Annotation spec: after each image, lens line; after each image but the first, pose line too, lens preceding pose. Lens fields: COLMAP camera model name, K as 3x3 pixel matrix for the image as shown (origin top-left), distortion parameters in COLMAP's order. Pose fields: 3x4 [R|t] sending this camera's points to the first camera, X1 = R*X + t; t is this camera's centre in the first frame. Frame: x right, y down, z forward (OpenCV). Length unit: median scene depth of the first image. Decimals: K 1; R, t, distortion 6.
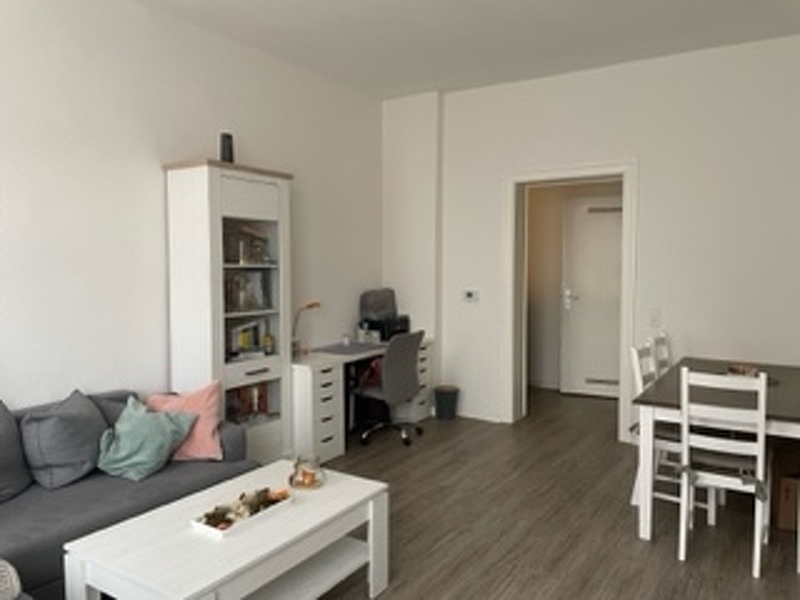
lens RADIAL K [[597.5, 0, 400.0], [0, 597.5, 300.0], [0, 0, 1]] dist [0.076371, -0.104030]
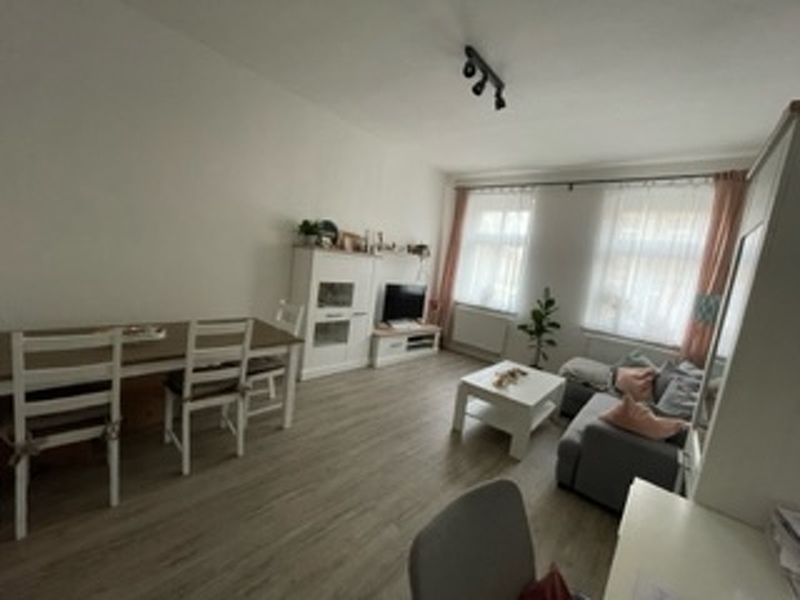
lens RADIAL K [[322.8, 0, 399.3], [0, 322.8, 301.1], [0, 0, 1]] dist [0.000232, -0.000183]
pose [[-0.981166, -0.143172, 0.129674, 0.068522], [-0.118789, 0.976574, 0.179421, -0.106897], [-0.152325, 0.160638, -0.975189, 1.832591]]
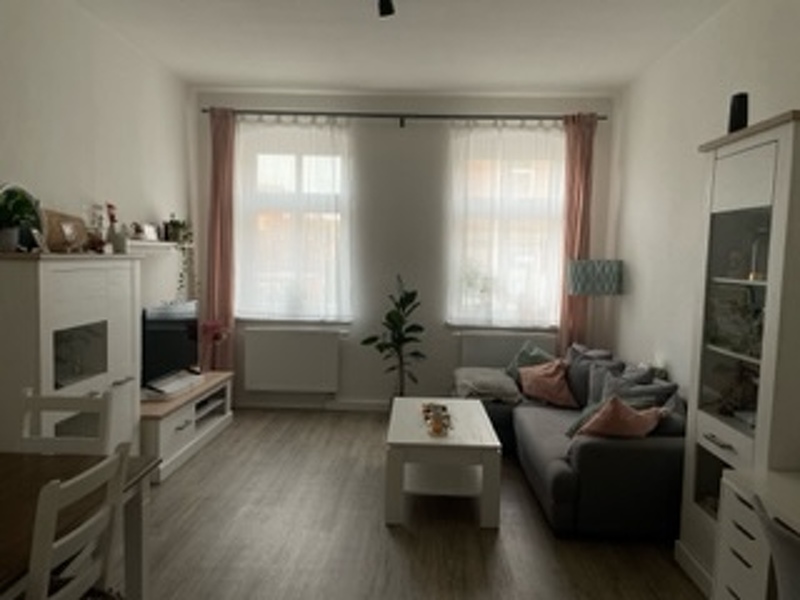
lens RADIAL K [[597.5, 0, 400.0], [0, 597.5, 300.0], [0, 0, 1]] dist [0.076371, -0.104030]
pose [[-0.861978, 0.015806, -0.506699, 0.531612], [-0.053802, 0.991016, 0.122441, -0.128530], [0.504082, 0.132803, -0.853384, 1.828195]]
